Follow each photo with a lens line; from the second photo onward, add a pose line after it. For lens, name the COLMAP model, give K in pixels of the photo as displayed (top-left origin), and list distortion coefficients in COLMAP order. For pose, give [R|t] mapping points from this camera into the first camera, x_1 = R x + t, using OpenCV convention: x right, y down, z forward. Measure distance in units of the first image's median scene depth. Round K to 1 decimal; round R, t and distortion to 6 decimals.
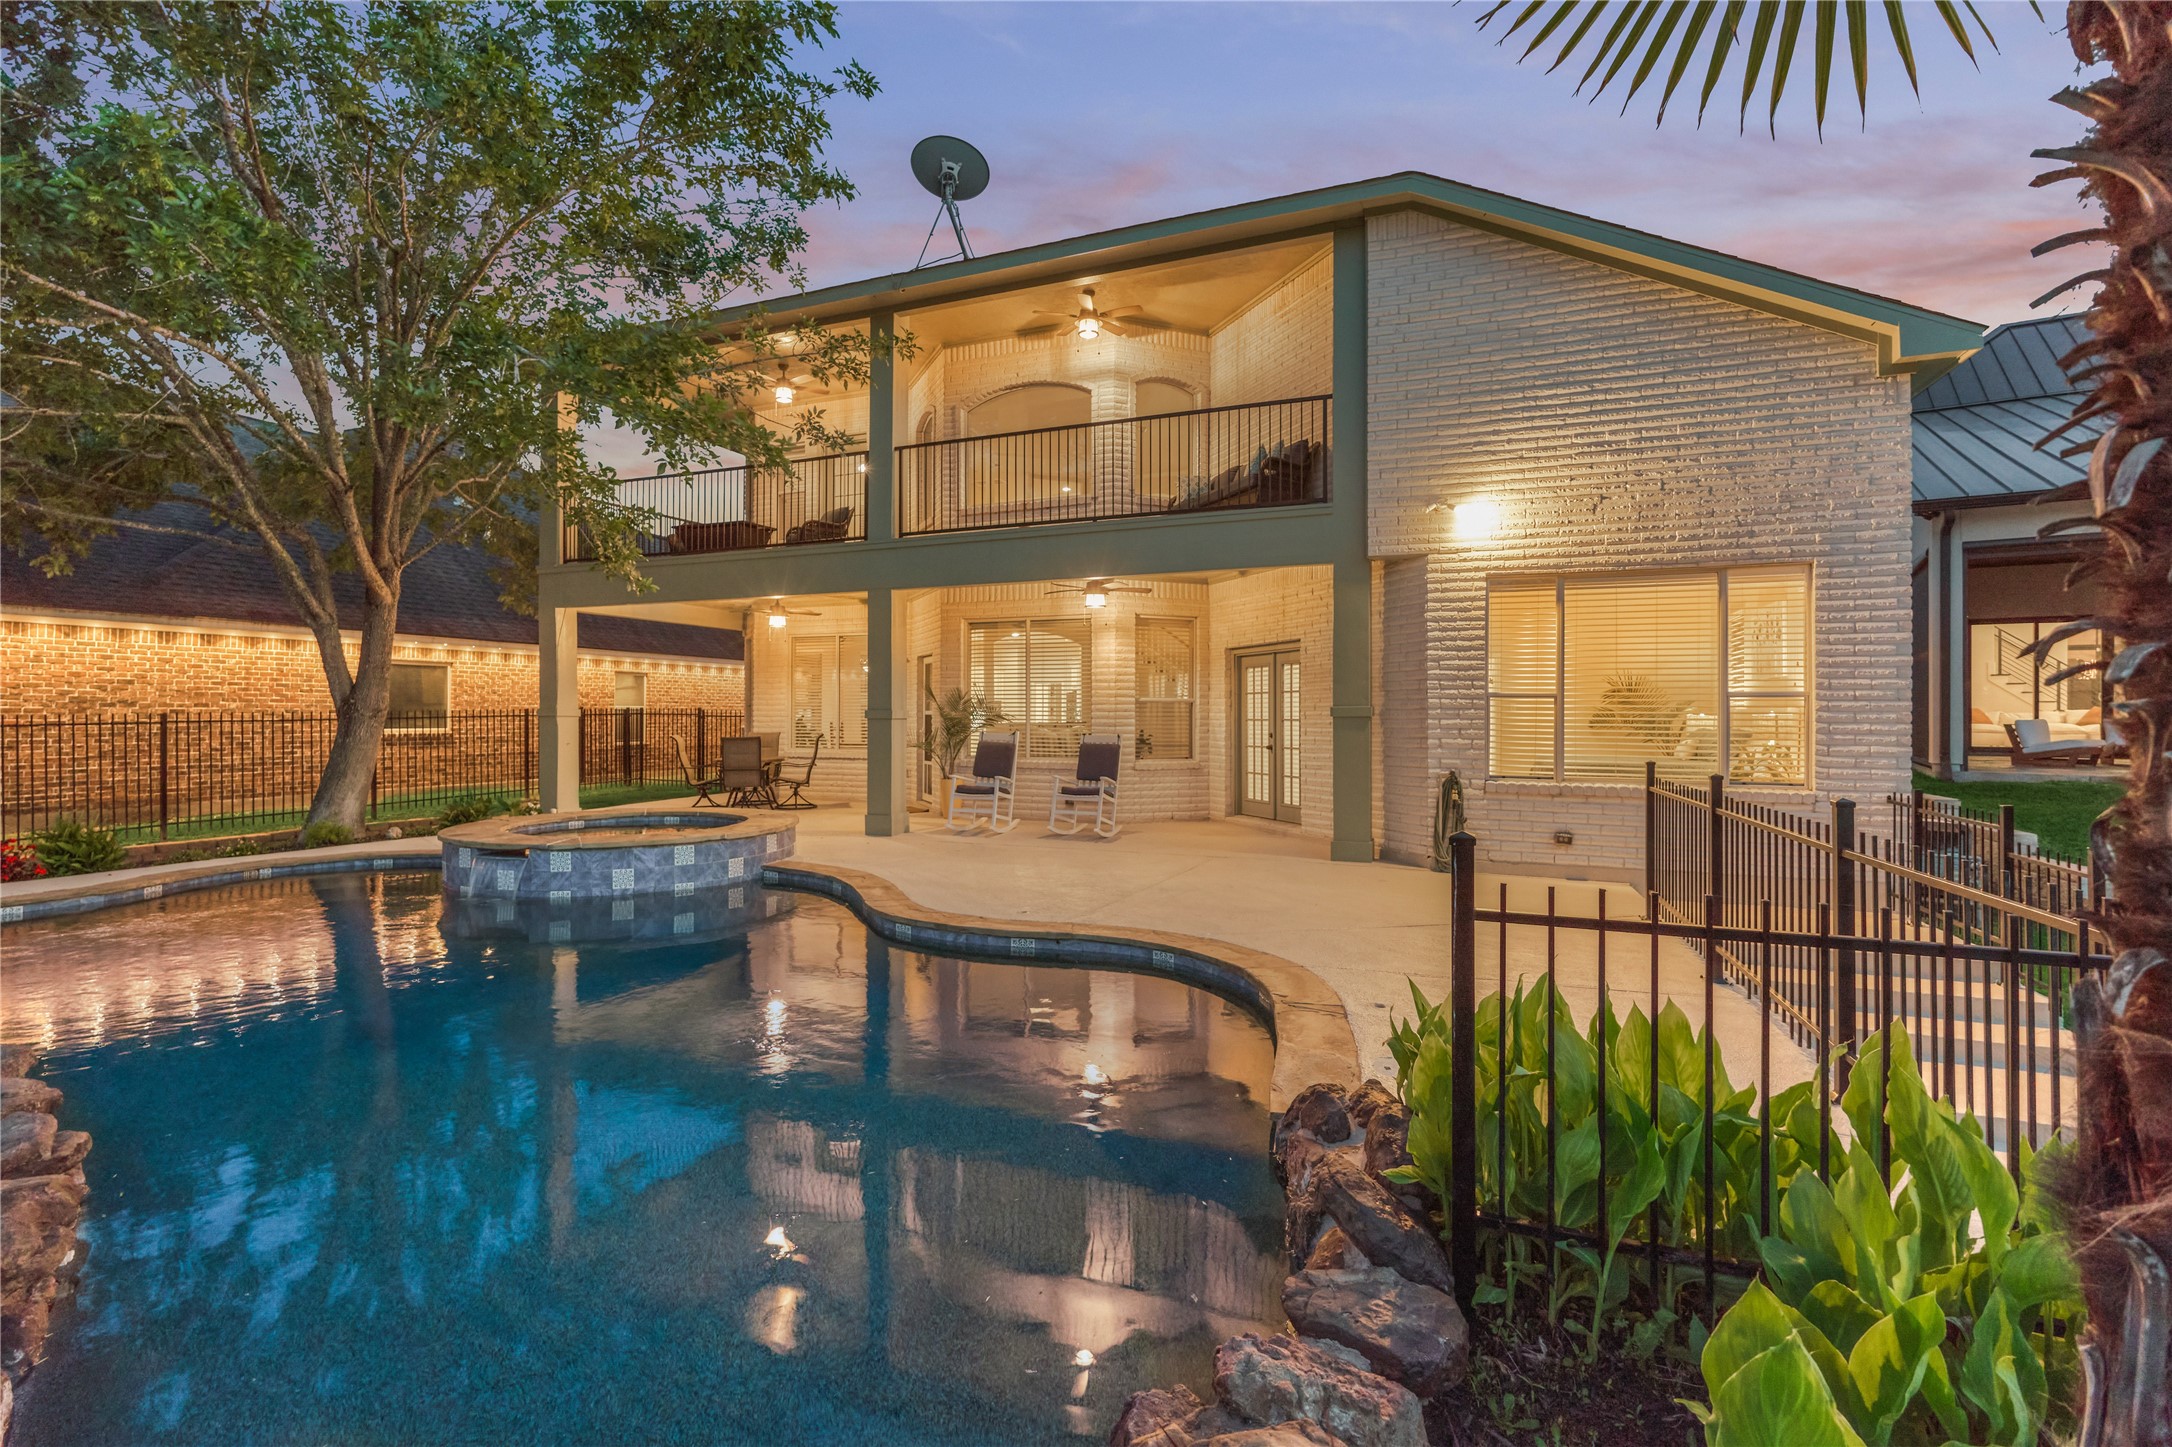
lens RADIAL K [[978.3, 0, 1056.1], [0, 978.3, 709.6], [0, 0, 1]] dist [0.001310, -0.001023]
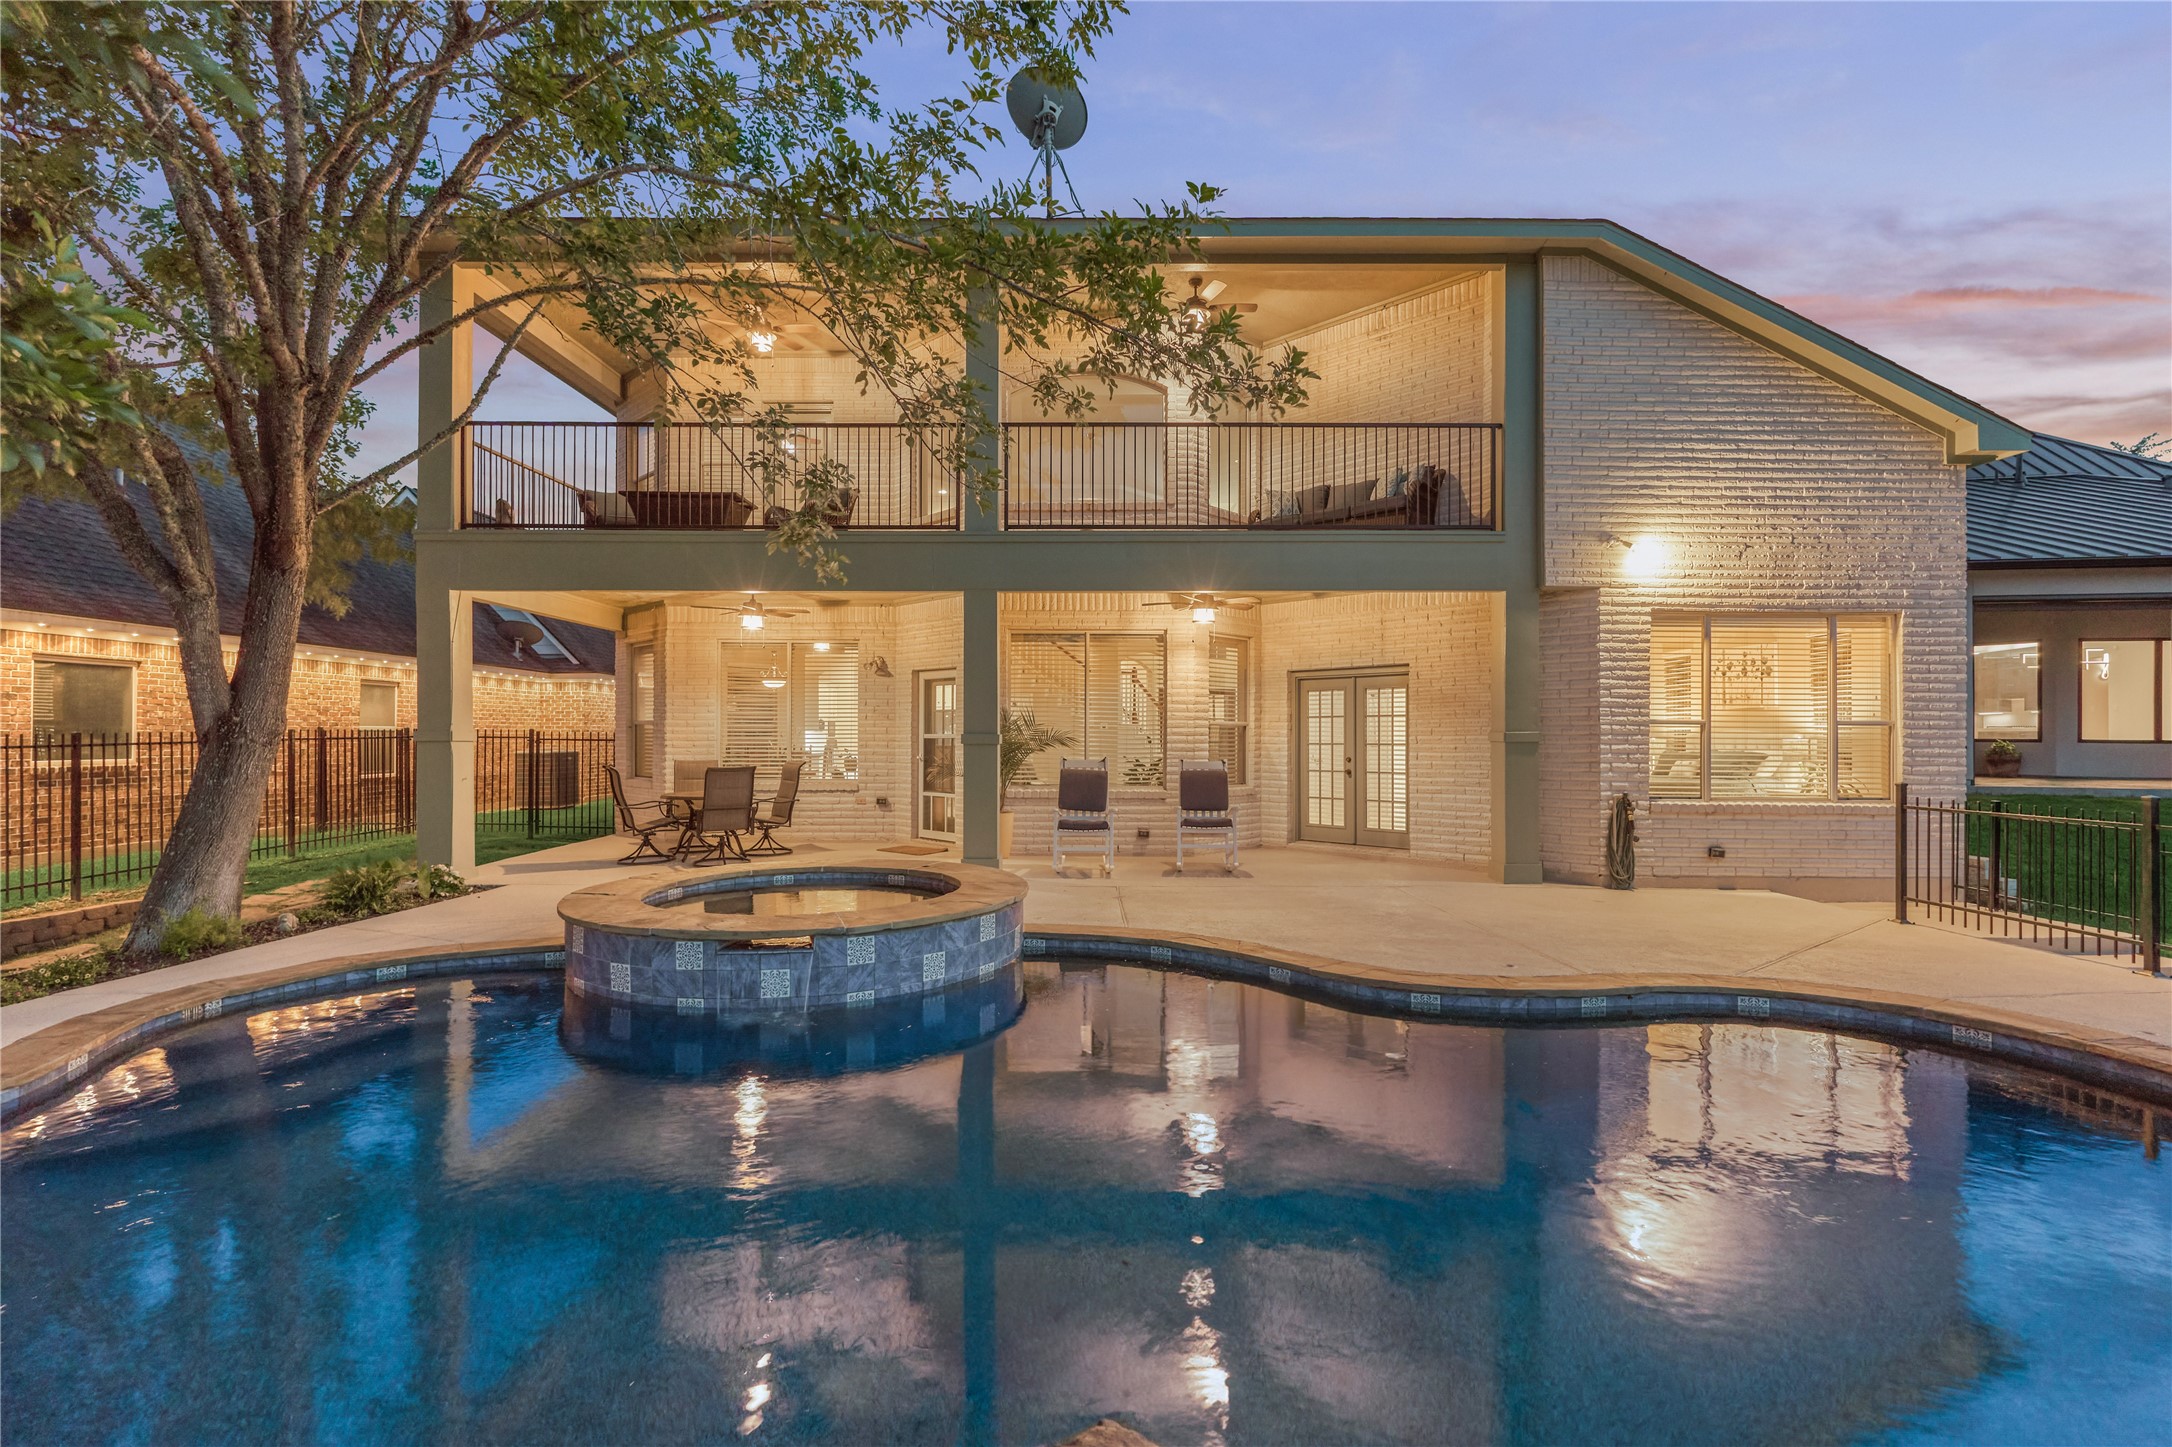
lens RADIAL K [[978.3, 0, 1076.2], [0, 978.3, 732.3], [0, 0, 1]] dist [0.001310, -0.001023]
pose [[0.923372, 0.001866, 0.383902, -0.551490], [-0.002777, 0.999994, 0.001819, -0.003649], [-0.383896, -0.002746, 0.923372, 0.249498]]
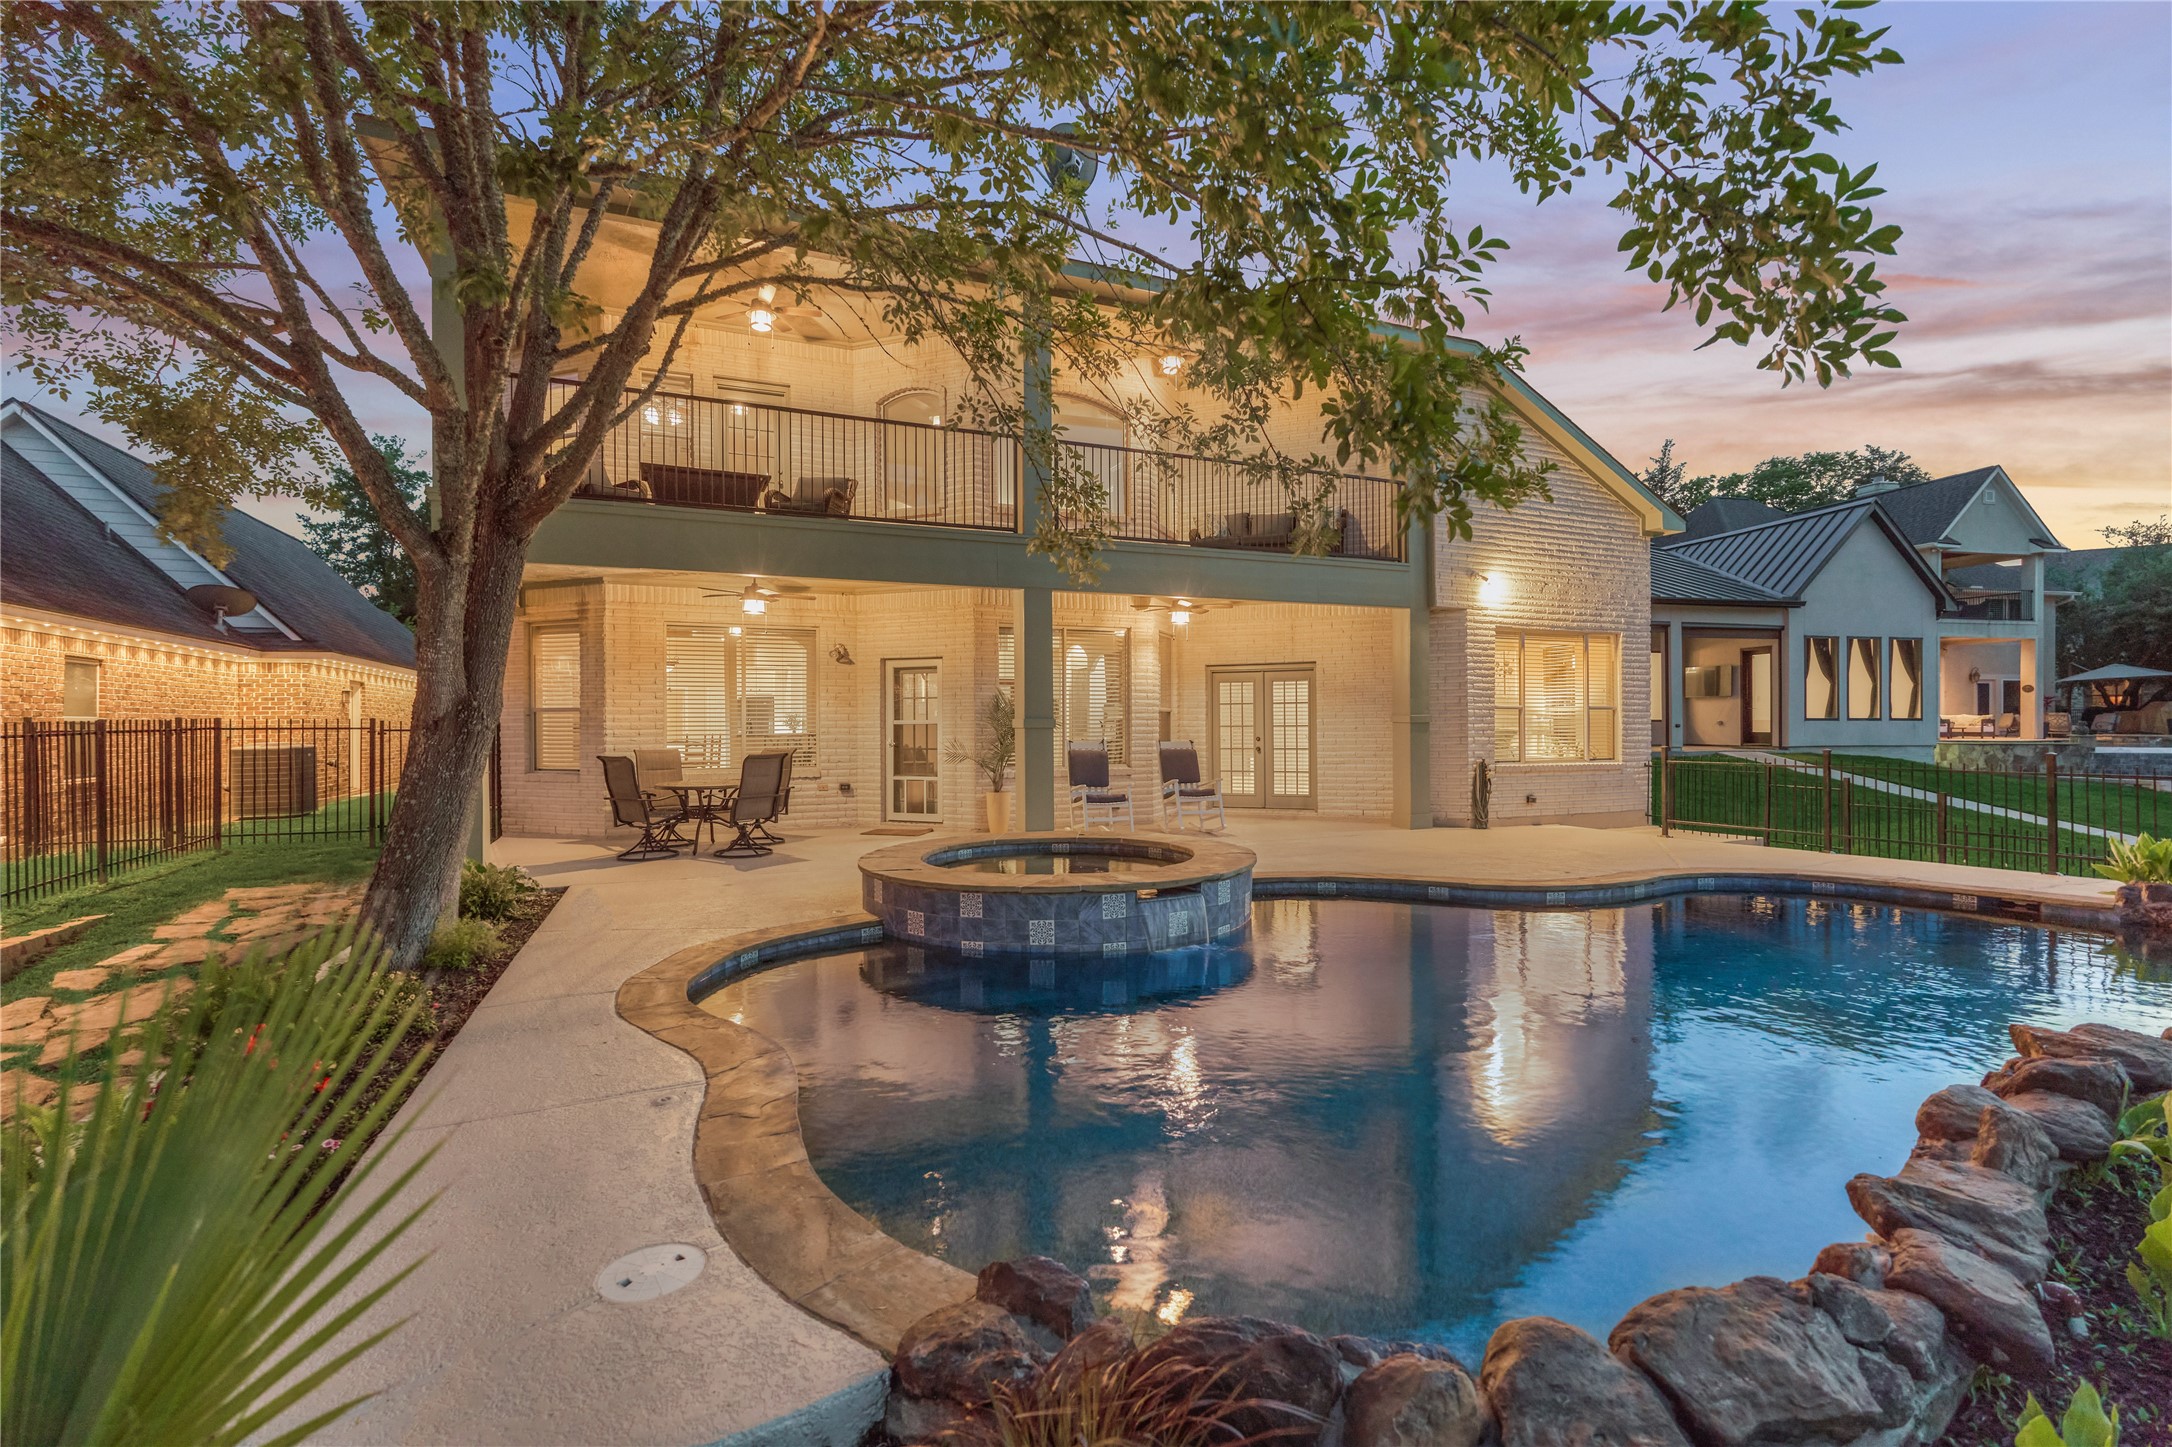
lens RADIAL K [[978.3, 0, 1070.5], [0, 978.3, 717.8], [0, 0, 1]] dist [0.001310, -0.001023]
pose [[0.690738, -0.000894, 0.723105, -1.077347], [0.003567, 0.999991, -0.002171, 0.002108], [-0.723097, 0.004079, 0.690735, 0.437700]]
